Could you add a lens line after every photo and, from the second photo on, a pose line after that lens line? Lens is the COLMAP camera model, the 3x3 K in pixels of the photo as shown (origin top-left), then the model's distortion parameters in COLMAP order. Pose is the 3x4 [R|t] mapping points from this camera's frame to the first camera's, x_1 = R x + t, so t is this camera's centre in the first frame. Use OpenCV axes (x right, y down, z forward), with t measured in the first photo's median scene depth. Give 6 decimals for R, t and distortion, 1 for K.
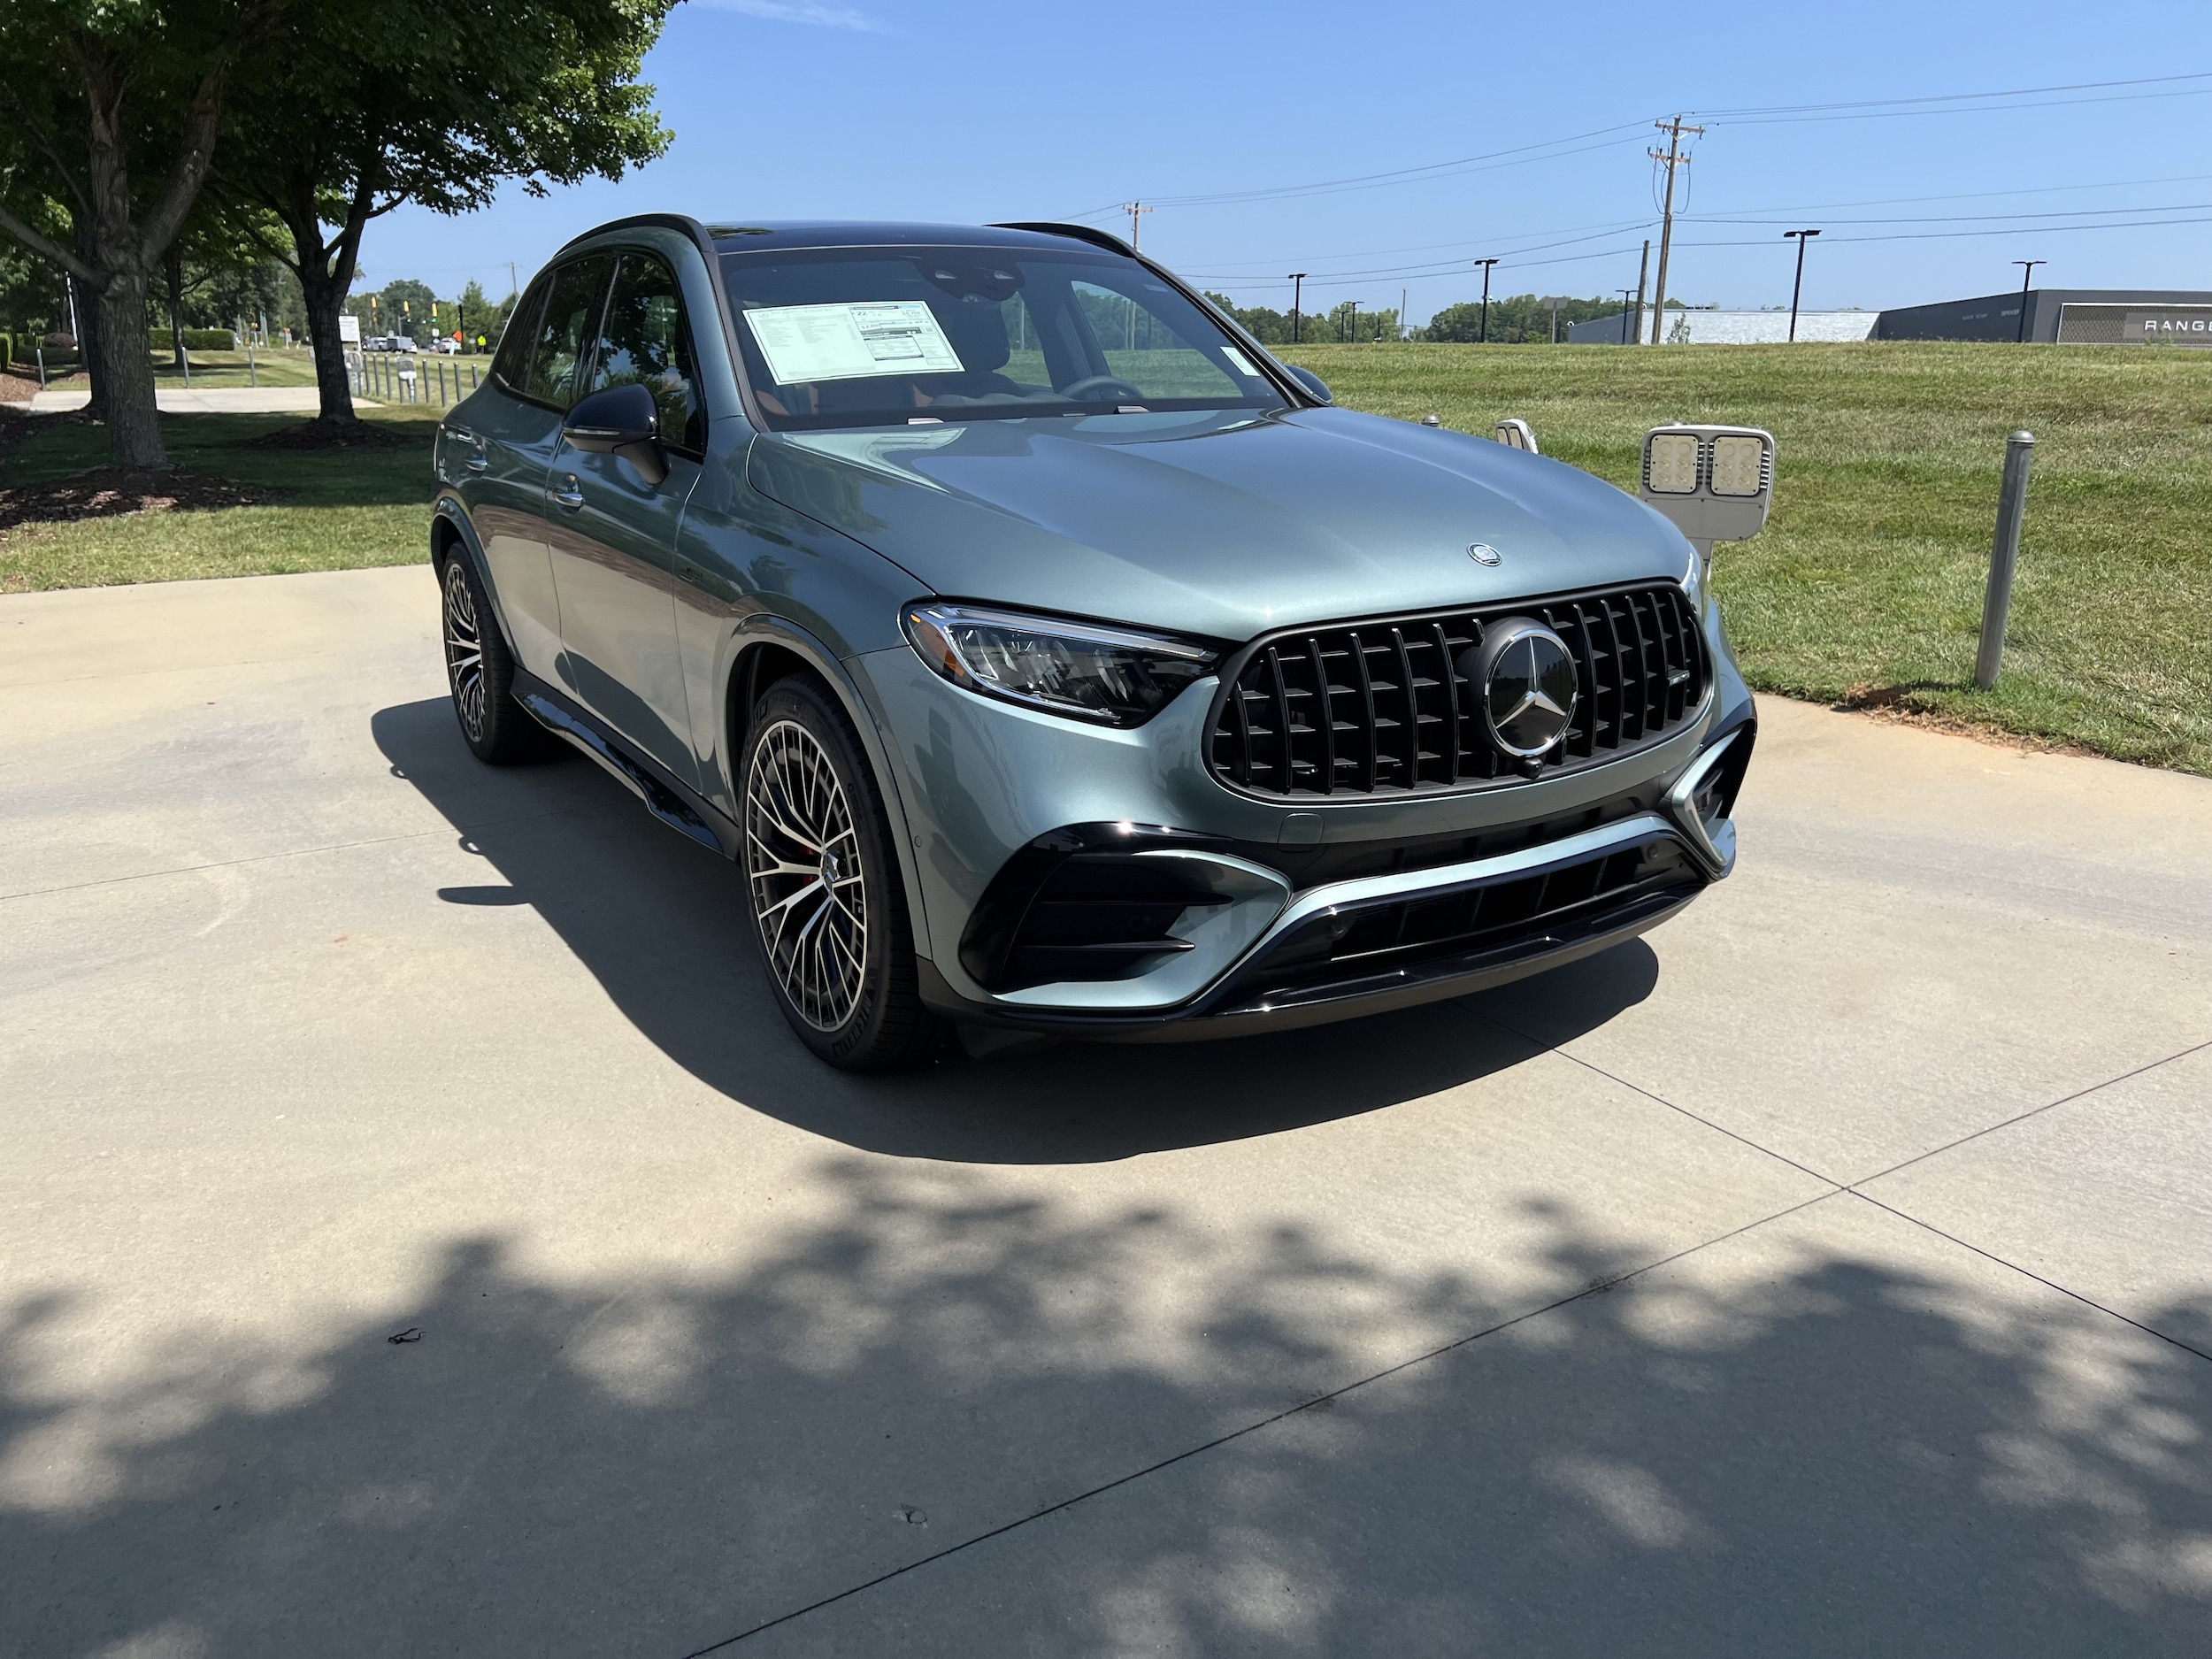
lens RADIAL K [[1627.4, 0, 1118.3], [0, 1627.4, 829.0], [0, 0, 1]] dist [0.028536, -0.028741]
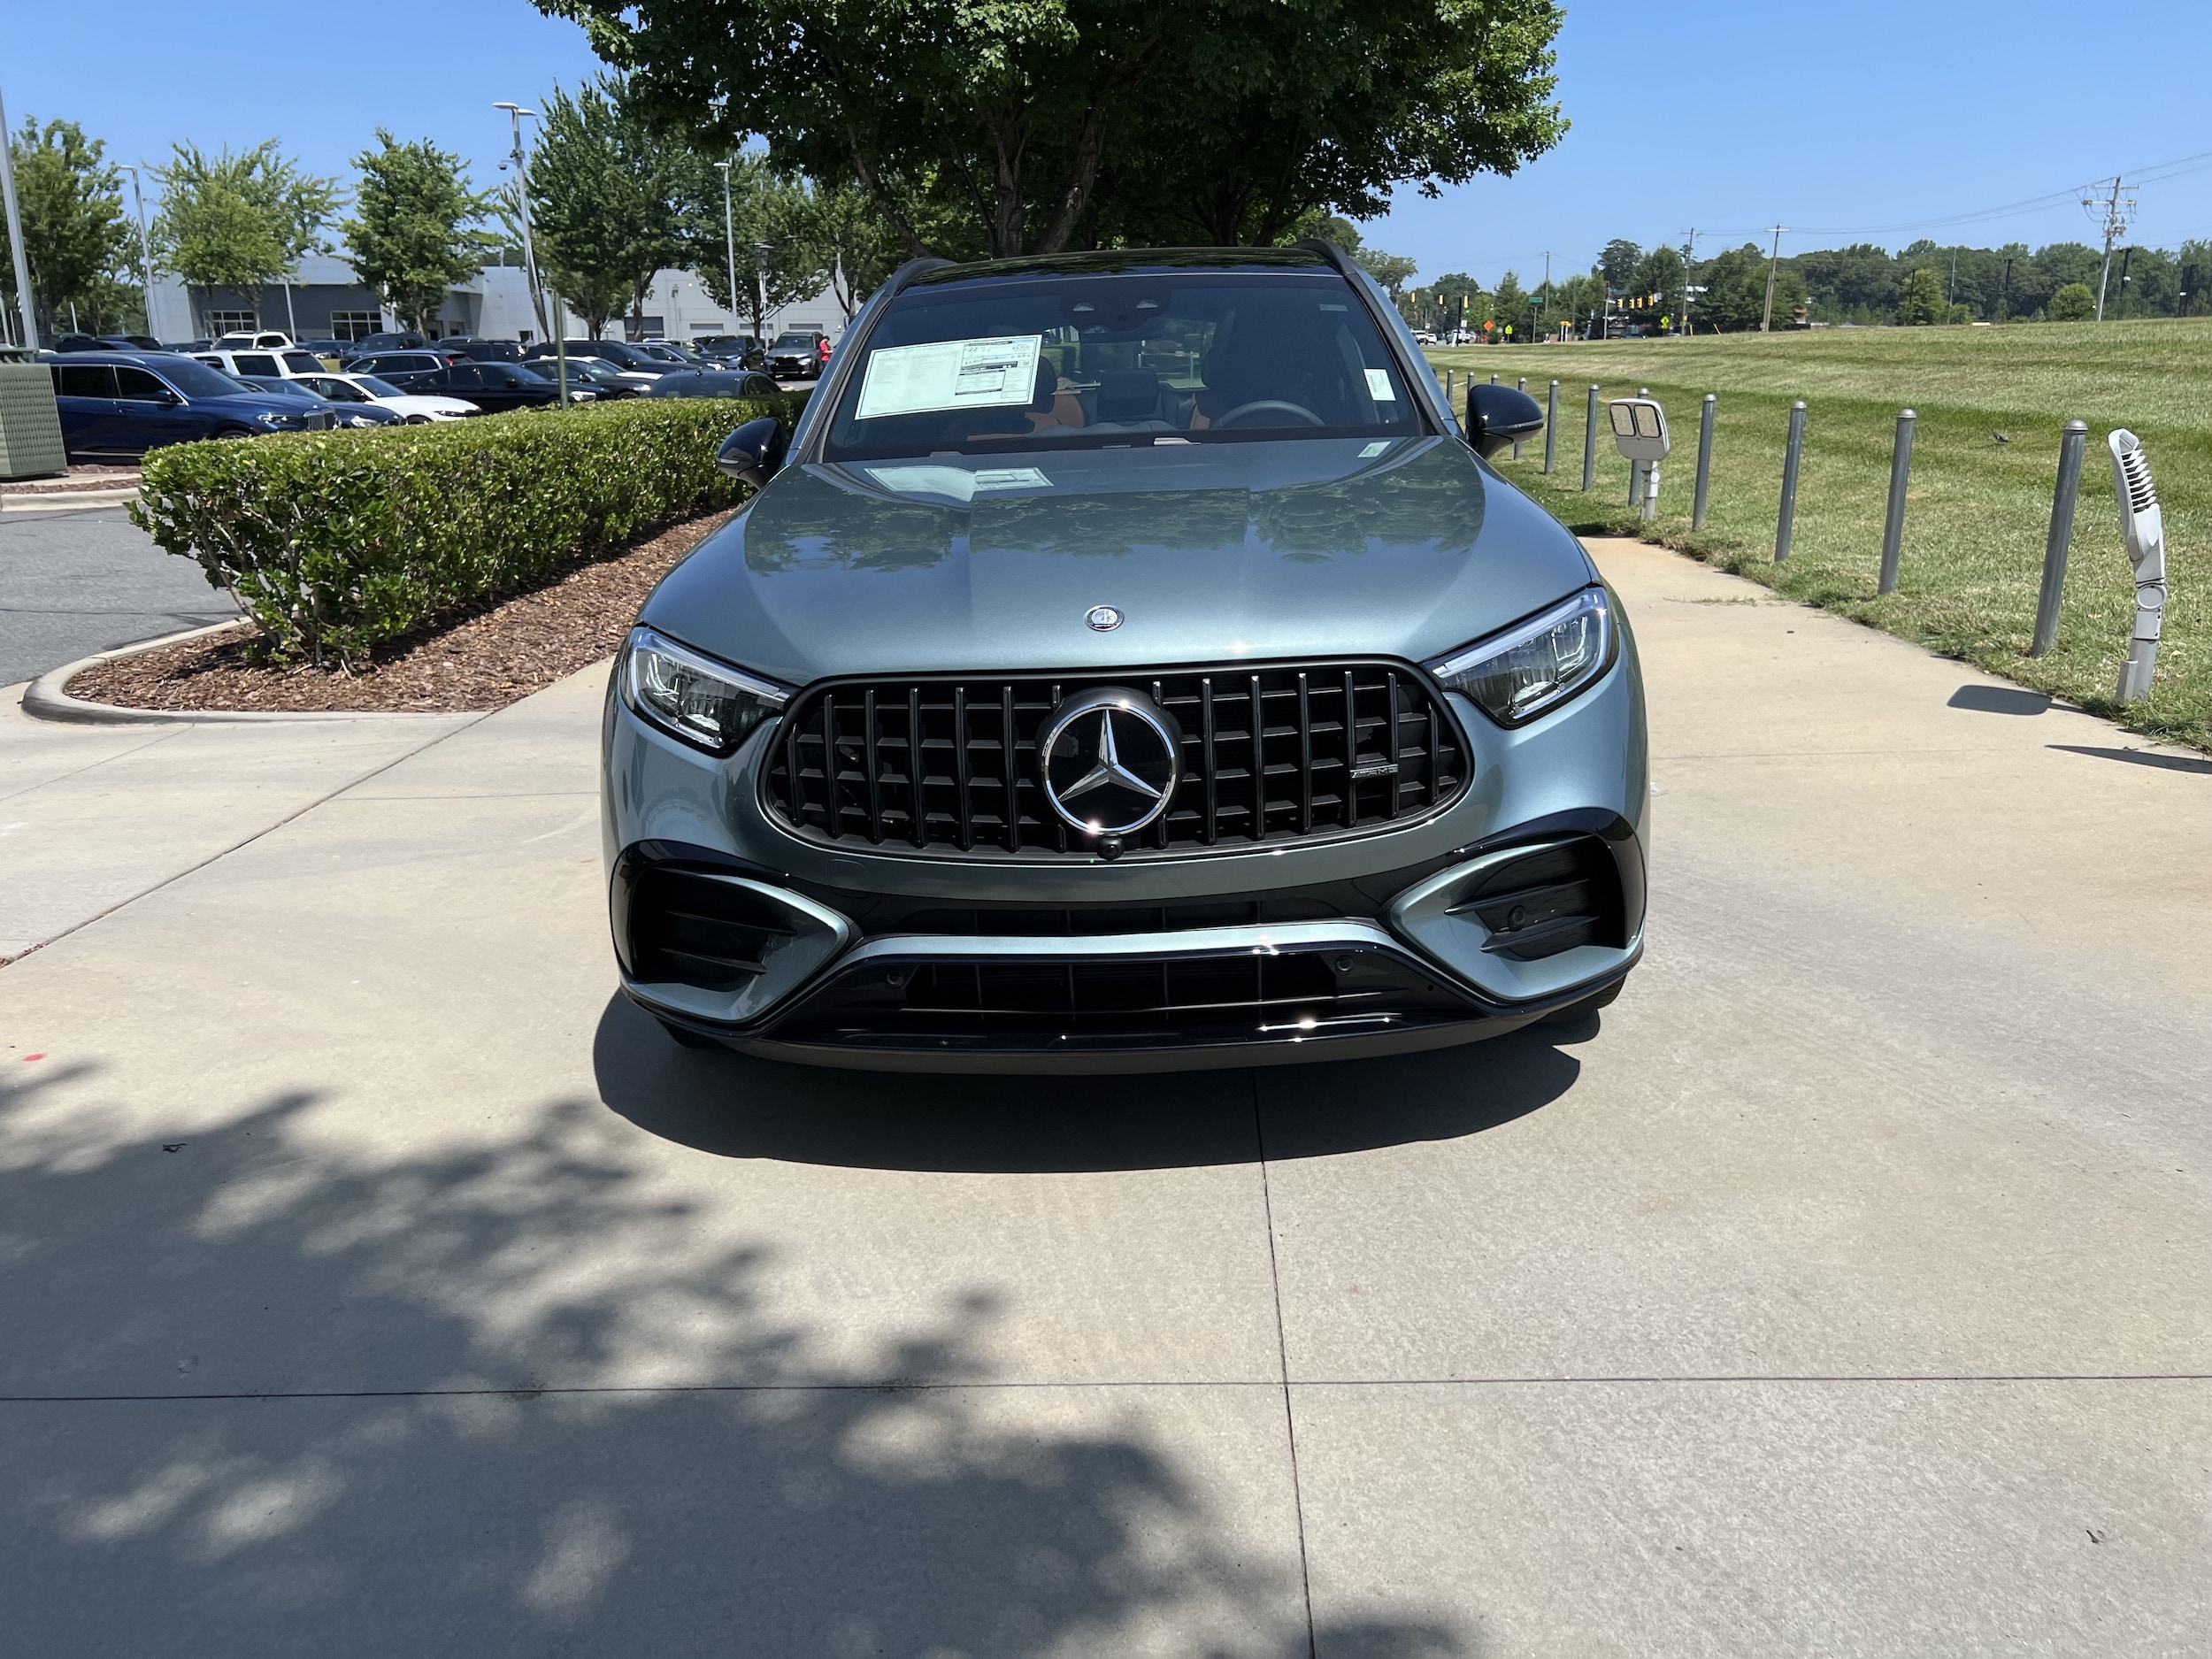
lens RADIAL K [[1627.4, 0, 1107.3], [0, 1627.4, 834.7], [0, 0, 1]] dist [0.028536, -0.028741]
pose [[0.841043, 0.131837, -0.524657, 0.723376], [-0.125933, 0.990919, 0.047125, -0.086684], [0.526106, 0.026438, 0.850008, 0.202034]]
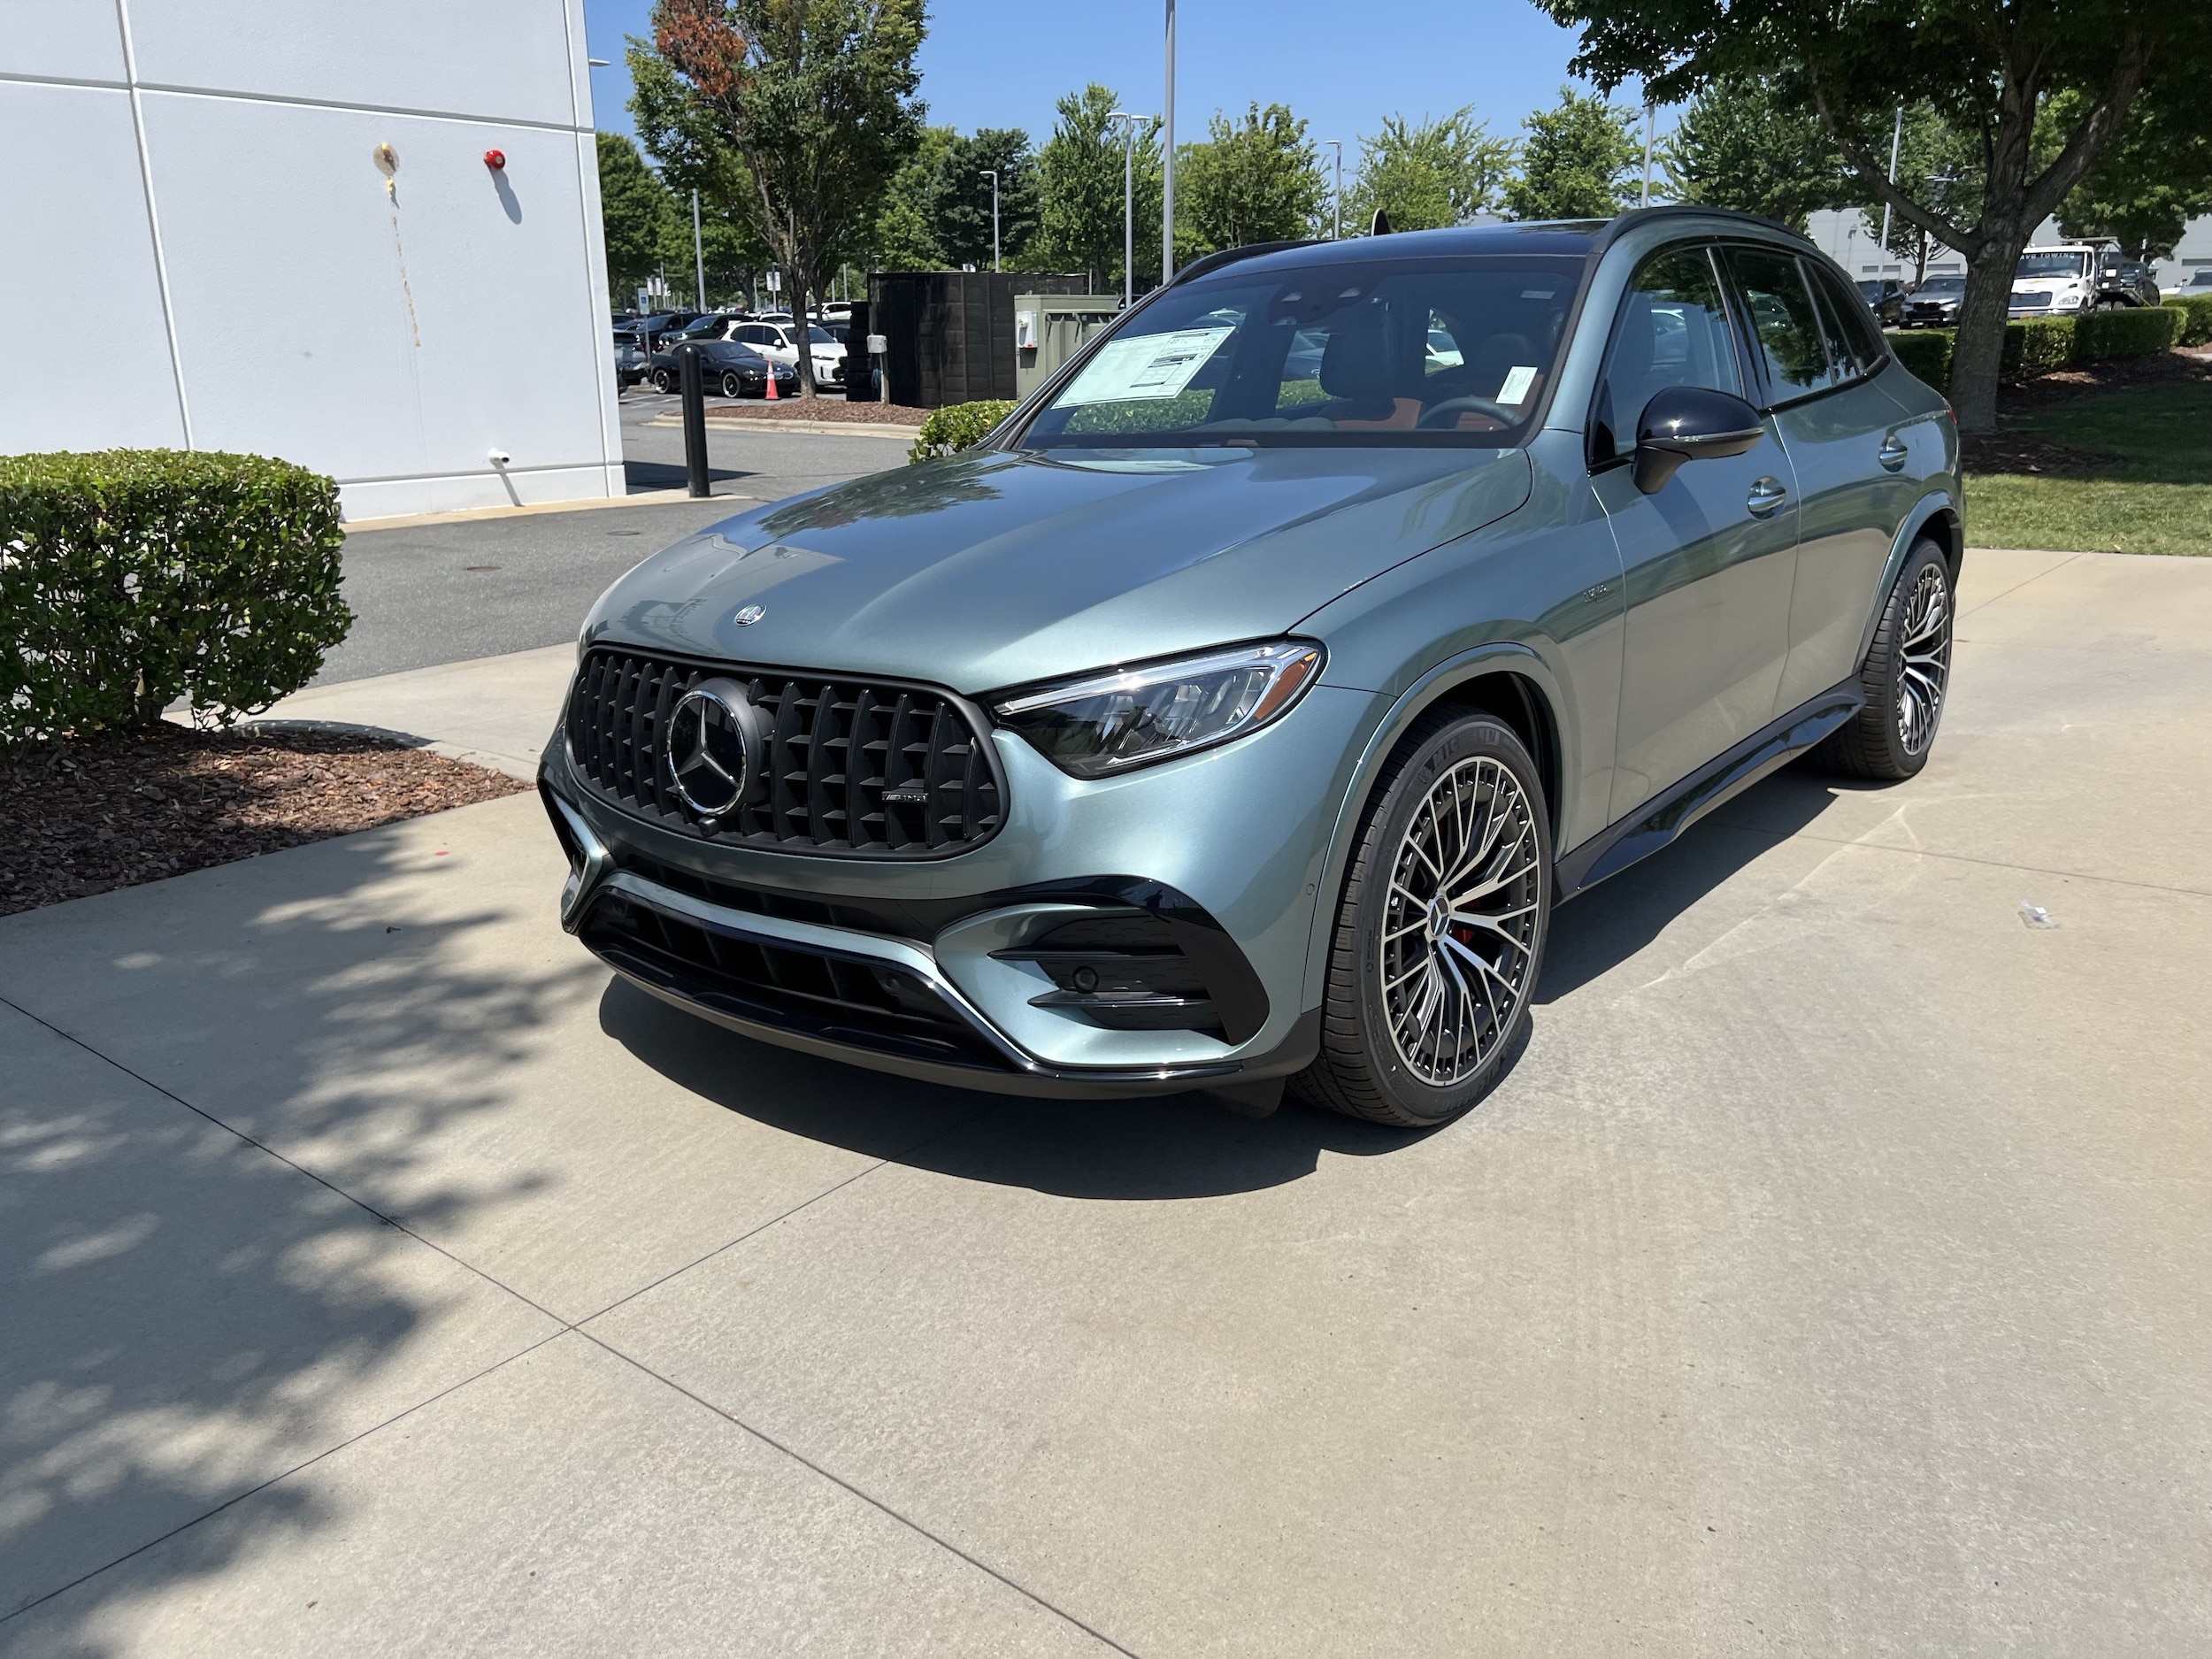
lens RADIAL K [[1627.4, 0, 1102.1], [0, 1627.4, 825.0], [0, 0, 1]] dist [0.028536, -0.028741]
pose [[0.348622, 0.258685, -0.900858, 1.226455], [-0.232319, 0.955013, 0.184331, -0.275772], [0.908014, 0.145025, 0.393036, 0.804265]]
